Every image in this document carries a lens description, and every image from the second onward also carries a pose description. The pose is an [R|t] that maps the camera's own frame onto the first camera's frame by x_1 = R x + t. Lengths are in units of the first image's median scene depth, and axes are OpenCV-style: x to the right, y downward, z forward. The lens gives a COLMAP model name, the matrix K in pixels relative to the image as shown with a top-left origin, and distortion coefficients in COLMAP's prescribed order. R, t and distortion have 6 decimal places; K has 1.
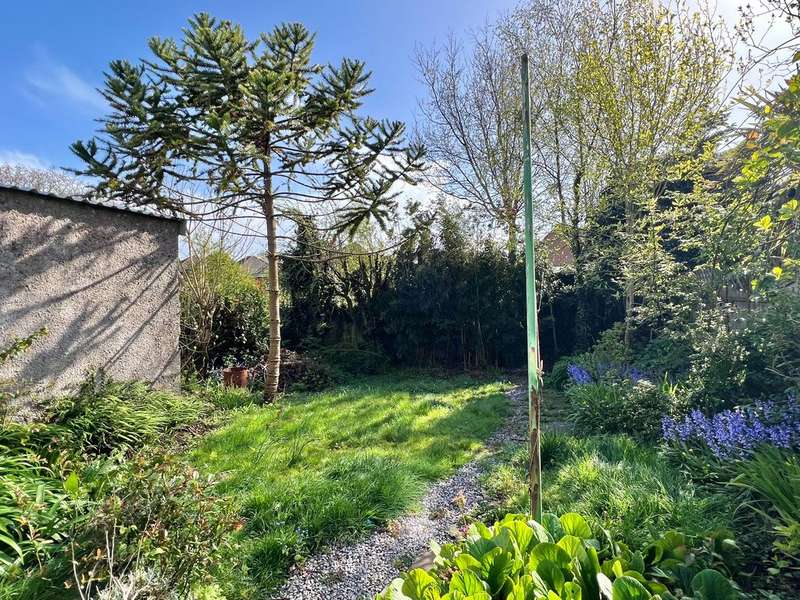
lens RADIAL K [[396.5, 0, 400.0], [0, 396.5, 300.0], [0, 0, 1]] dist [0.002081, 0.000223]
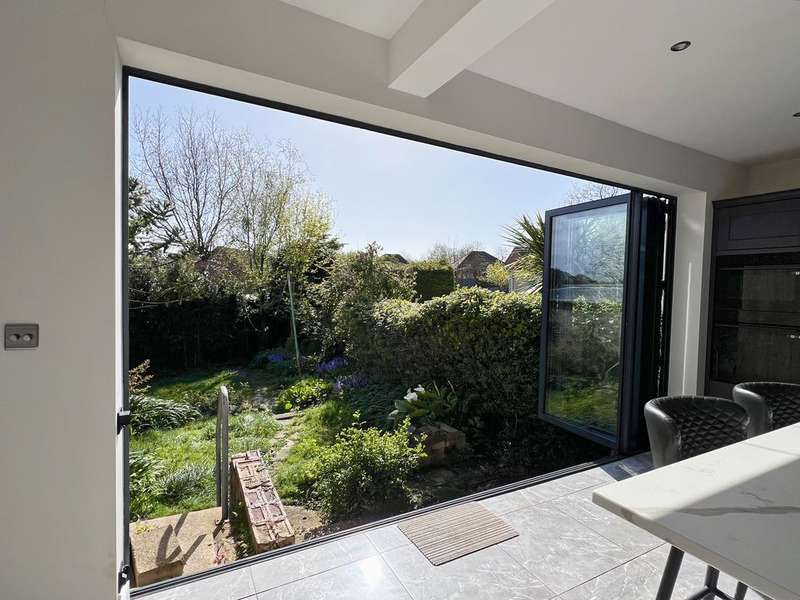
lens RADIAL K [[400.2, 0, 400.0], [0, 400.2, 300.0], [0, 0, 1]] dist [-0.001559, 0.000404]
pose [[0.640528, -0.012087, 0.767840, -0.549146], [-0.000686, 0.999867, 0.016312, -0.115490], [-0.767935, -0.010975, 0.640434, -0.635100]]
